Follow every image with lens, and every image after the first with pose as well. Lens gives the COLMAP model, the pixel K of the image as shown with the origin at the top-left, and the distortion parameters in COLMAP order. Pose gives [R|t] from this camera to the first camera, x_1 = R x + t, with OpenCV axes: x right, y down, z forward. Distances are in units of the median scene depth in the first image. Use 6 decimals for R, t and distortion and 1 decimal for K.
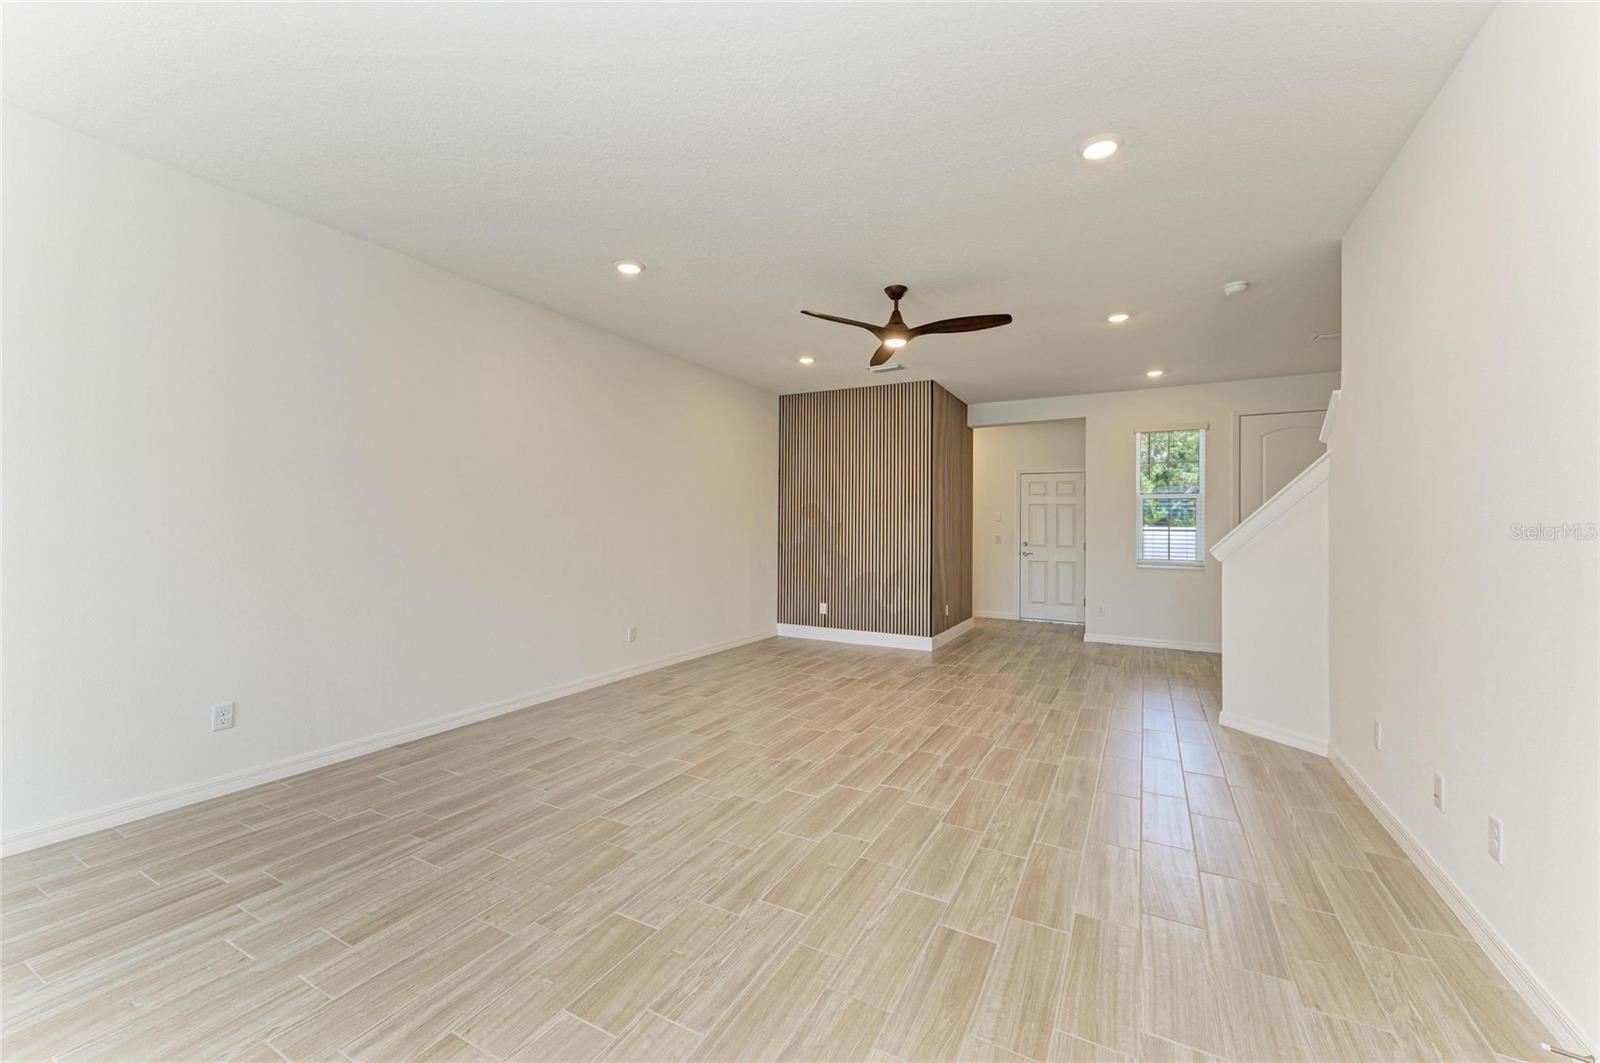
lens RADIAL K [[635.3, 0, 790.8], [0, 635.3, 517.4], [0, 0, 1]] dist [0.008107, -0.000271]
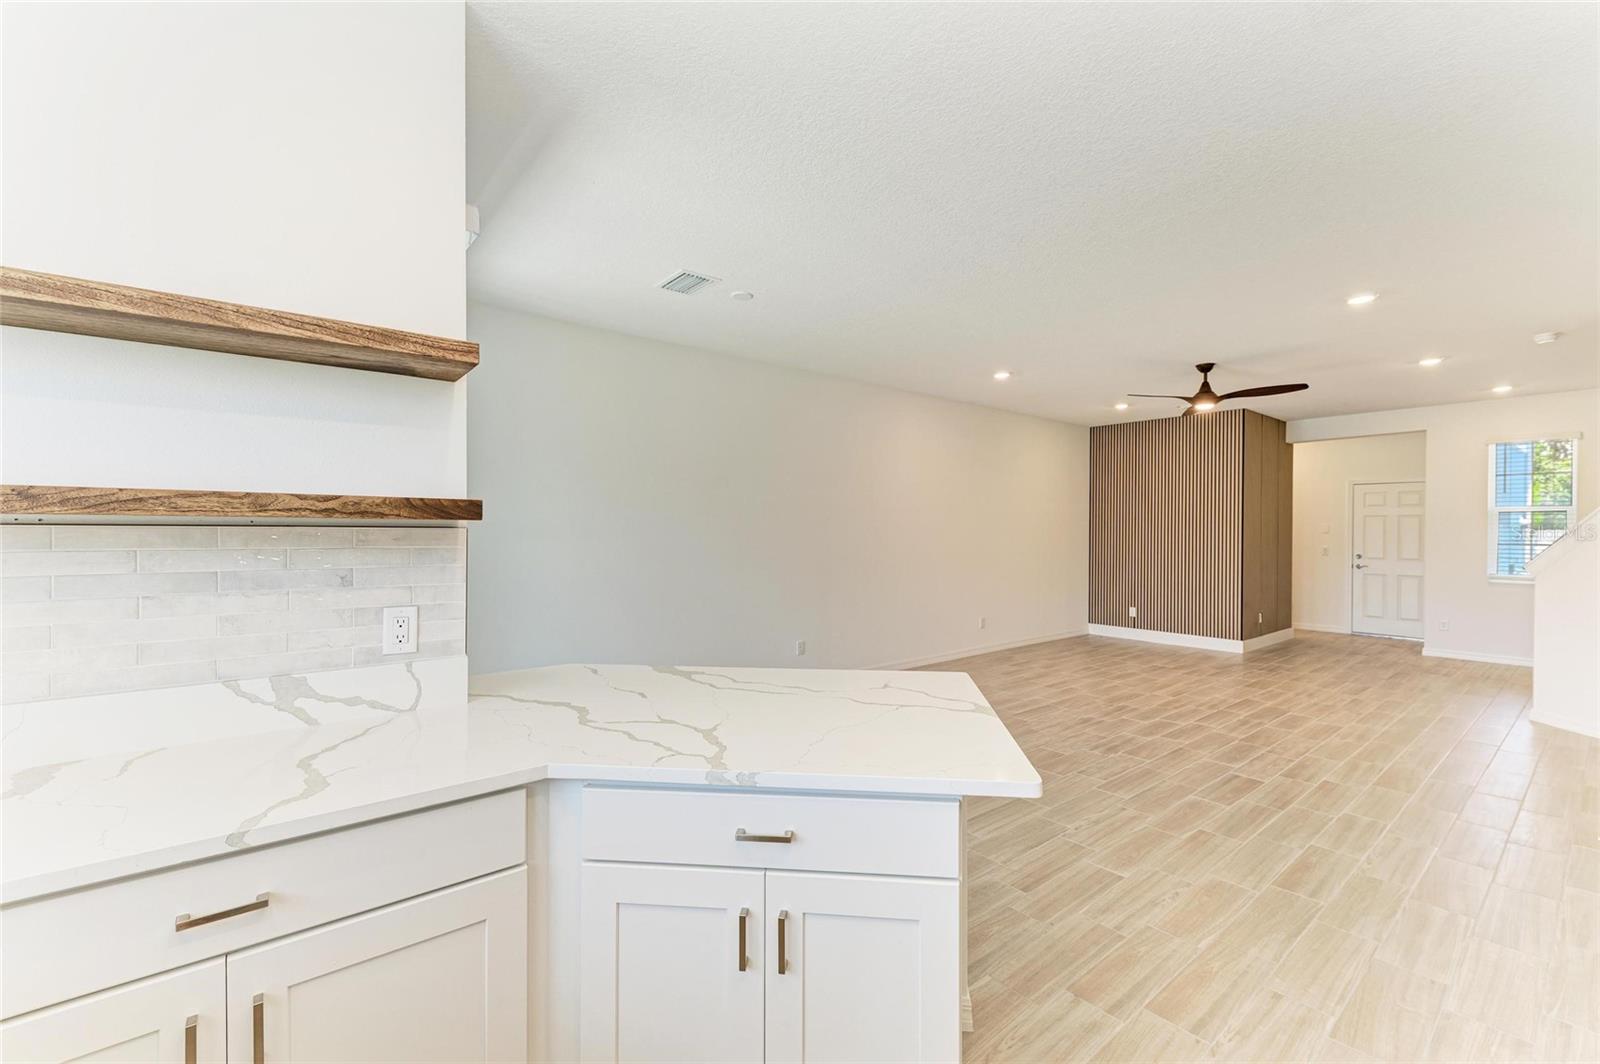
lens RADIAL K [[669.8, 0, 801.3], [0, 669.8, 537.0], [0, 0, 1]] dist [0.007503, -0.000200]
pose [[0.928635, -0.002845, -0.370984, -0.099312], [0.012087, 0.999672, 0.022588, -0.049547], [0.370798, -0.025460, 0.928365, -0.630564]]
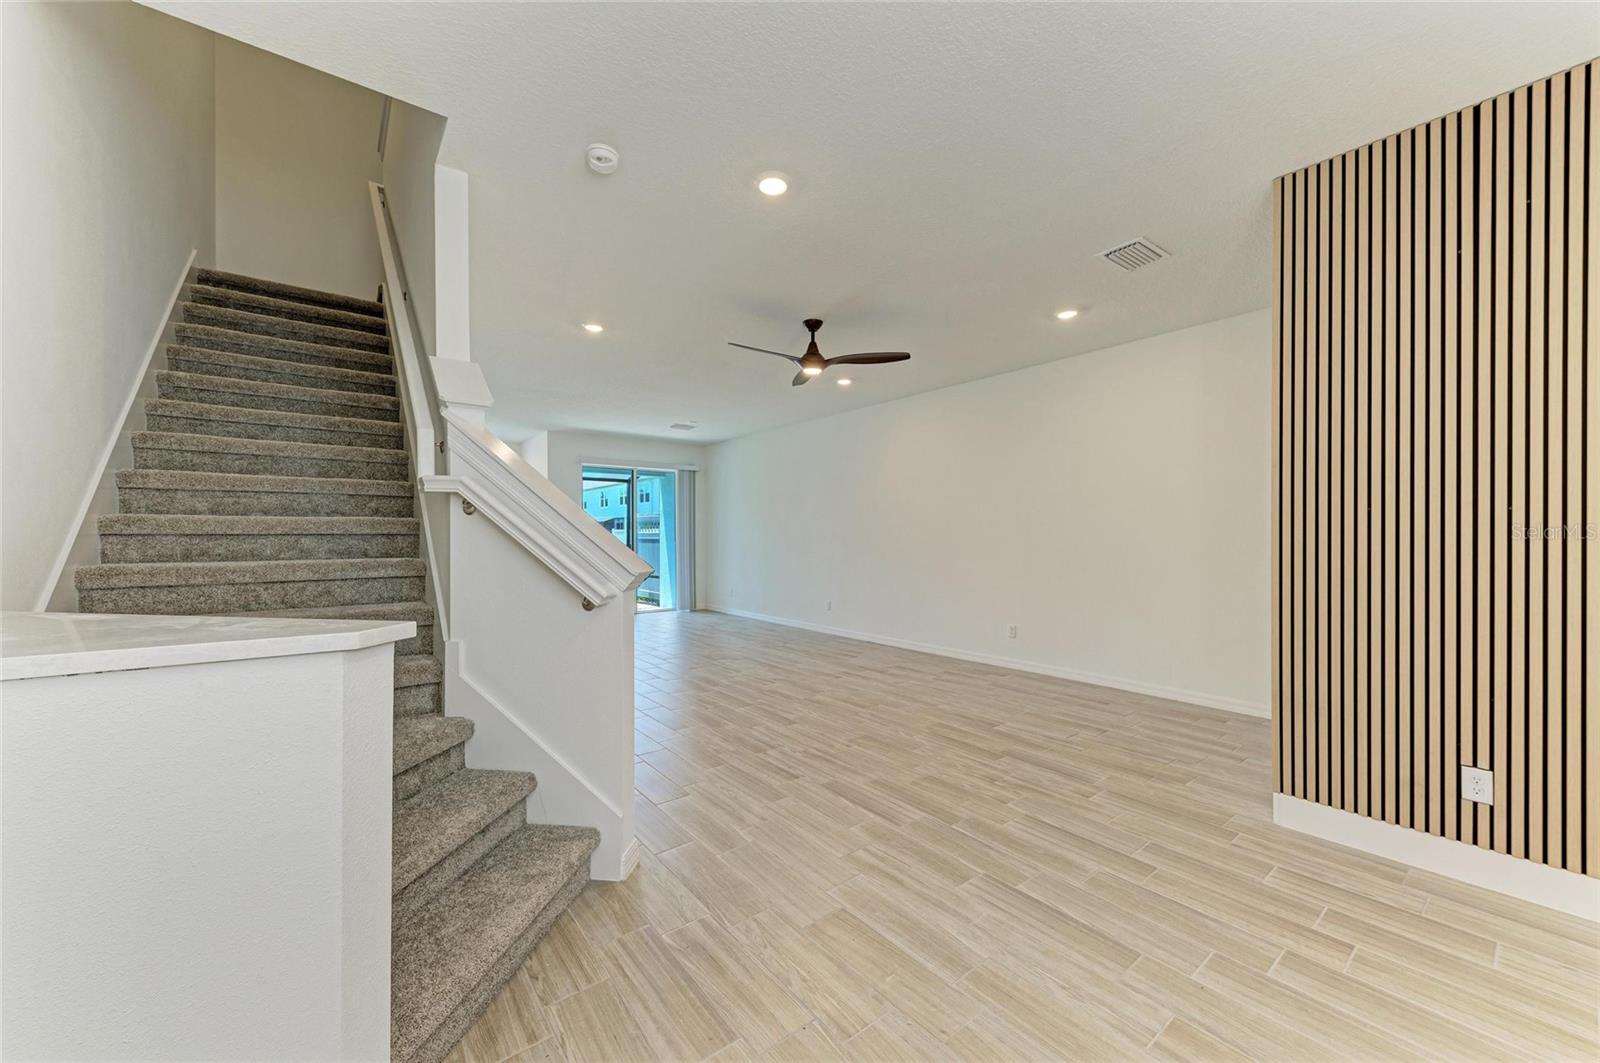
lens RADIAL K [[601.4, 0, 805.3], [0, 601.4, 525.9], [0, 0, 1]] dist [0.010125, -0.000365]
pose [[-0.383042, -0.024006, -0.923419, 1.200478], [0.014351, 0.999387, -0.031934, 0.031469], [0.923619, -0.025484, -0.382463, 1.441639]]
